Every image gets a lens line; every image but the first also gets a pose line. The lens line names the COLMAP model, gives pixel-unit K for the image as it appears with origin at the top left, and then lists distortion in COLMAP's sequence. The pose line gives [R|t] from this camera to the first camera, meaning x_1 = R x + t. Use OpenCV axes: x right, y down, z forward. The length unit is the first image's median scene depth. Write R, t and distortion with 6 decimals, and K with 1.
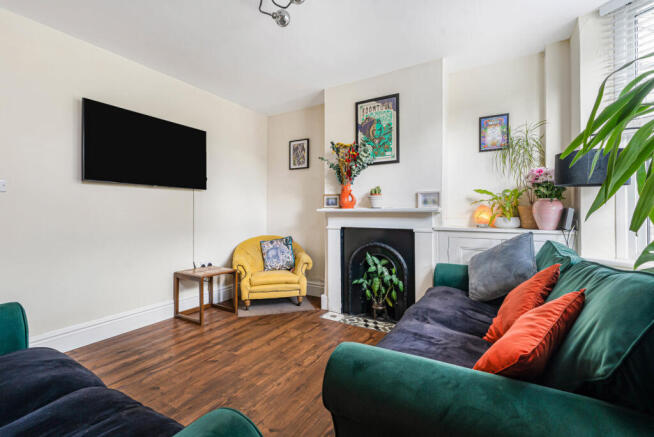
lens RADIAL K [[292.7, 0, 324.3], [0, 292.7, 214.8], [0, 0, 1]] dist [0.000984, -0.000087]
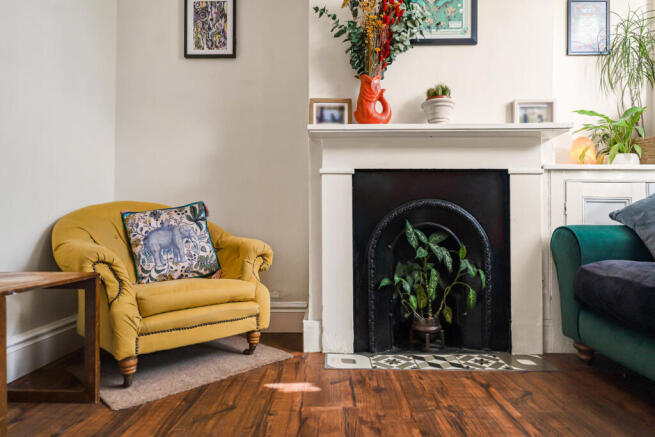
lens RADIAL K [[399.9, 0, 326.9], [0, 399.9, 230.1], [0, 0, 1]] dist [-0.001224, 0.001109]
pose [[0.862813, -0.001712, 0.505521, -0.303713], [0.003908, 0.999987, -0.003282, 0.140846], [-0.505509, 0.004807, 0.862808, 0.468267]]
